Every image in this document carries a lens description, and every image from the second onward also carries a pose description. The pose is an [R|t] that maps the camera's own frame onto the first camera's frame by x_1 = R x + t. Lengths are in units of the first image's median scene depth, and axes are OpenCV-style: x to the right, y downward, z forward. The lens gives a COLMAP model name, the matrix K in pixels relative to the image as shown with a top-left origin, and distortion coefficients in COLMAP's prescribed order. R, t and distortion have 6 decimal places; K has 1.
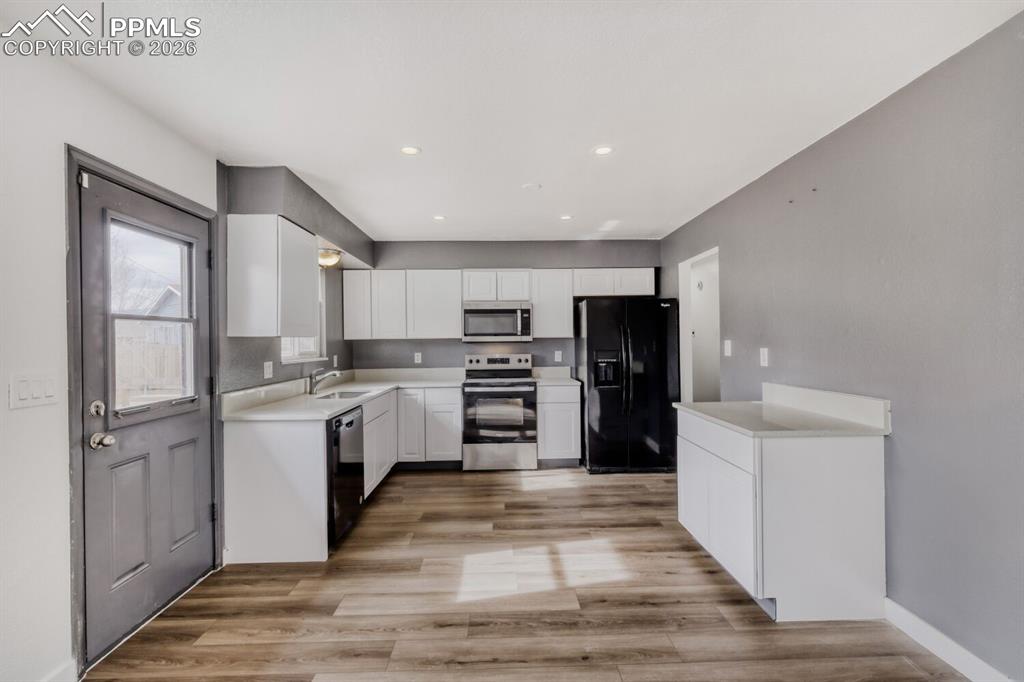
lens RADIAL K [[450.8, 0, 510.5], [0, 450.8, 342.1], [0, 0, 1]] dist [-0.001713, 0.000033]
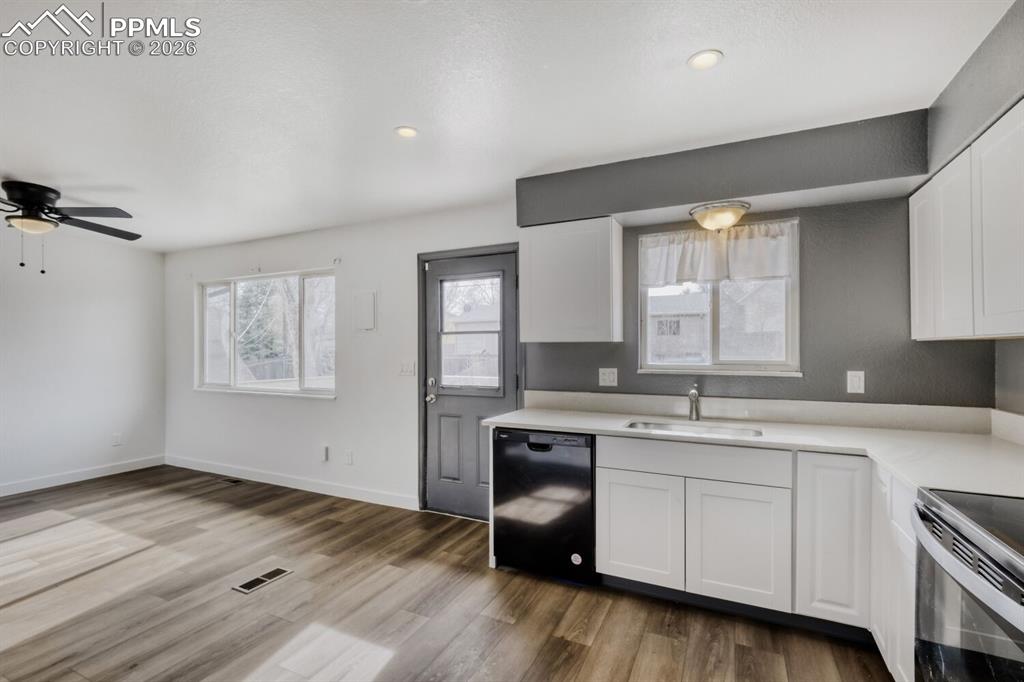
lens RADIAL K [[455.6, 0, 509.2], [0, 455.6, 348.1], [0, 0, 1]] dist [0.003133, 0.000663]
pose [[-0.450999, 0.006790, -0.892499, 0.291289], [0.003759, 0.999977, 0.005708, -0.002826], [0.892517, -0.000781, -0.451014, 0.928992]]
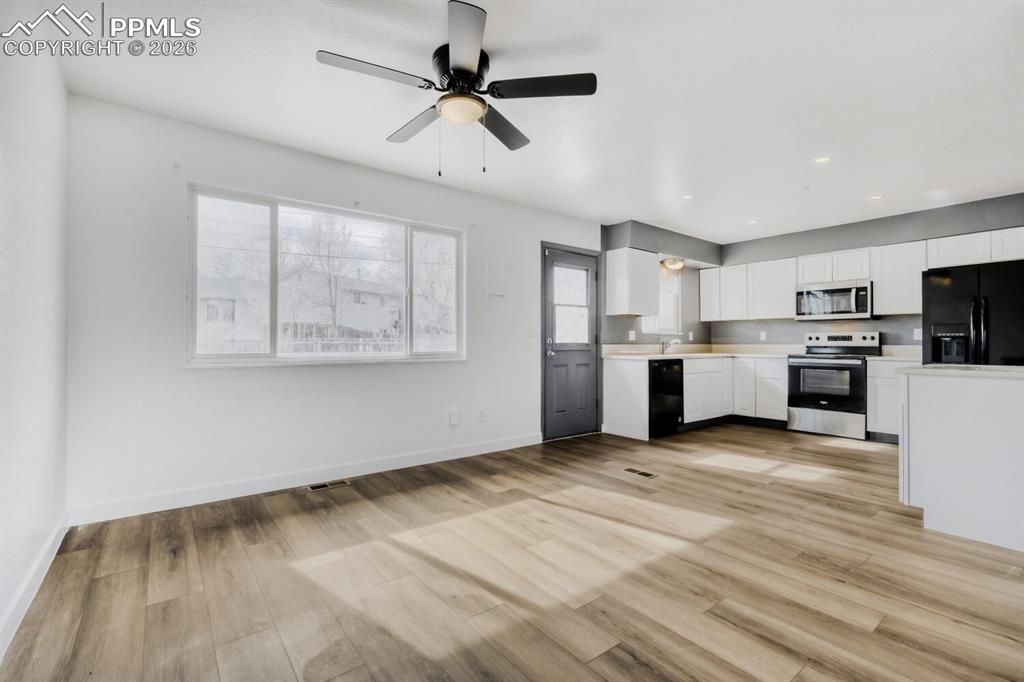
lens RADIAL K [[450.8, 0, 510.5], [0, 450.8, 342.1], [0, 0, 1]] dist [-0.001713, 0.000033]
pose [[0.592321, 0.011941, -0.805613, 0.427039], [-0.009100, 0.999926, 0.008130, 0.057109], [0.805651, 0.002516, 0.592386, -0.292216]]
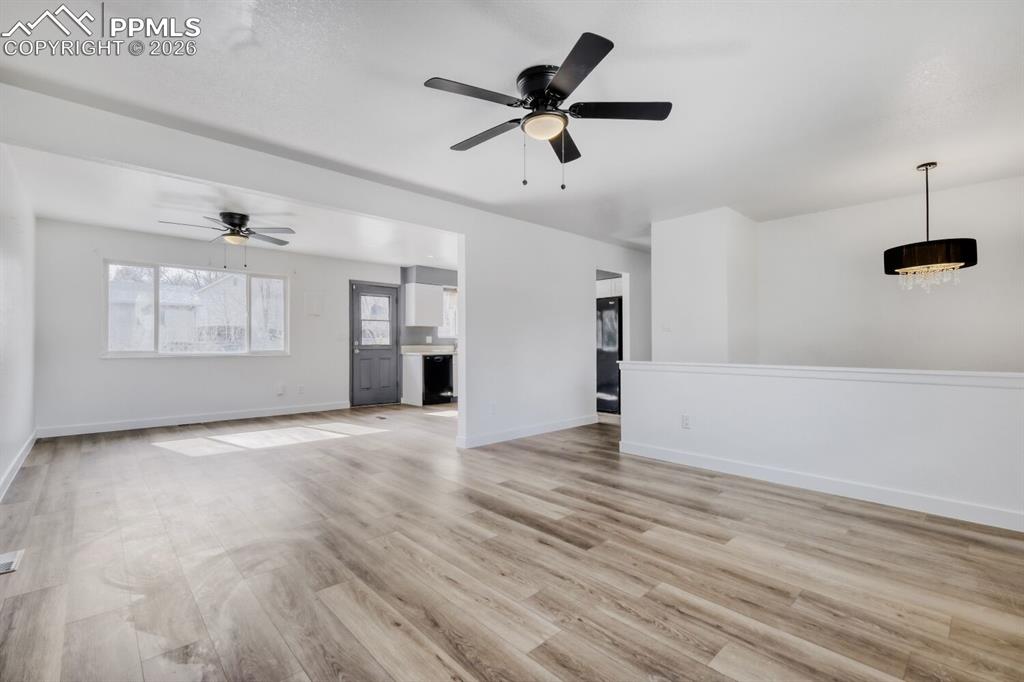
lens RADIAL K [[450.8, 0, 510.5], [0, 450.8, 342.1], [0, 0, 1]] dist [-0.001713, 0.000033]
pose [[0.661326, 0.005587, -0.750077, 1.262505], [-0.006770, 0.999976, 0.001479, 0.051258], [0.750068, 0.004100, 0.661348, -0.260707]]
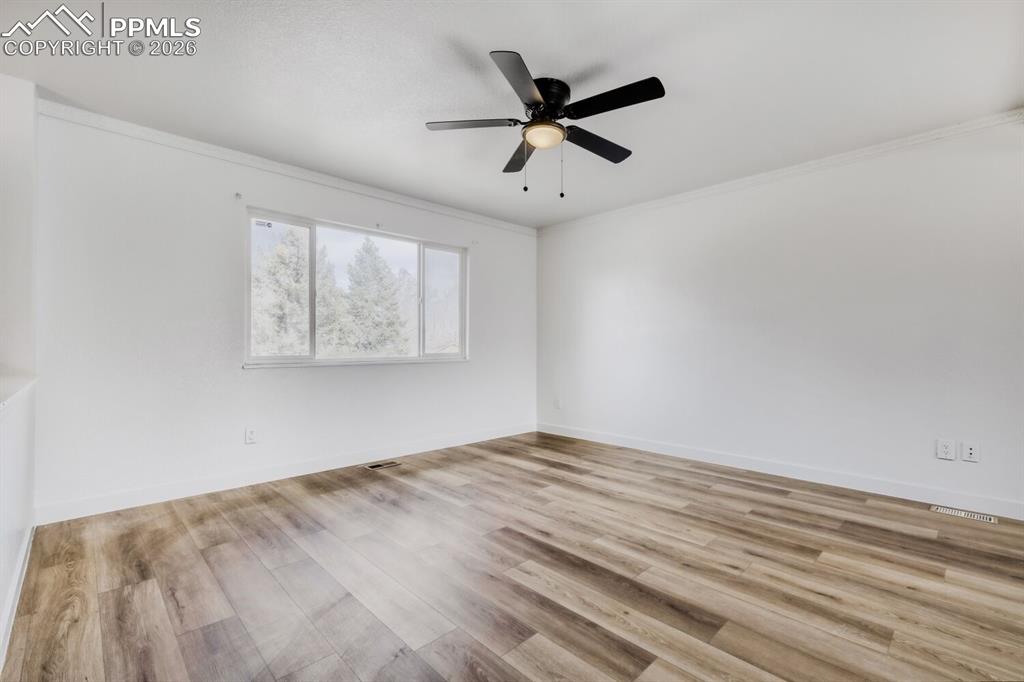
lens RADIAL K [[452.9, 0, 504.0], [0, 452.9, 342.6], [0, 0, 1]] dist [-0.001111, -0.000076]
pose [[-0.663411, 0.015415, 0.748096, 0.506178], [0.006003, 0.999865, -0.015279, 0.060087], [-0.748231, -0.005645, -0.663414, 0.527517]]
